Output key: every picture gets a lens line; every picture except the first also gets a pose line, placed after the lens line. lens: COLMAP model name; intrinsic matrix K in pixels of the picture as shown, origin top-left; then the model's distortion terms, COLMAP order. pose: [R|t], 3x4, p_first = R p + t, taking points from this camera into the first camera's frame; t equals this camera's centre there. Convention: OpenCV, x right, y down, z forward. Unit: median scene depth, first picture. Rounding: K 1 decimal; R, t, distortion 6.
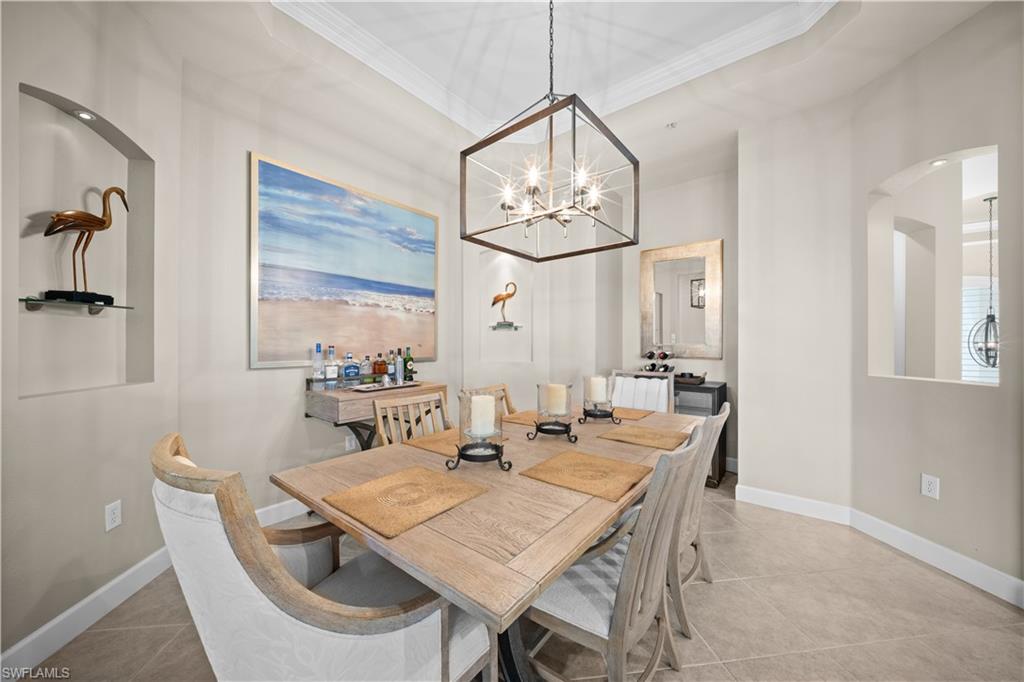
lens RADIAL K [[359.5, 0, 518.8], [0, 359.5, 347.4], [0, 0, 1]] dist [-0.000215, -0.000001]
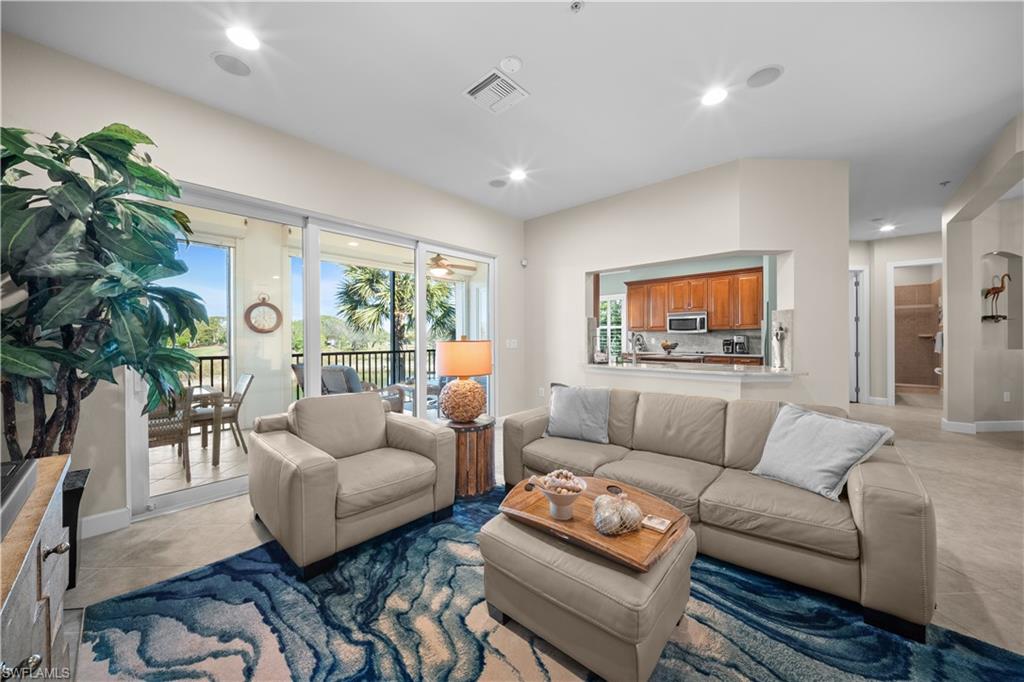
lens RADIAL K [[350.1, 0, 512.0], [0, 350.1, 341.0], [0, 0, 1]] dist [-0.000527, -0.000098]
pose [[-0.064469, 0.019231, -0.997734, 0.464311], [0.002082, 0.999815, 0.019137, -0.002627], [0.997918, -0.000843, -0.064497, -0.677790]]
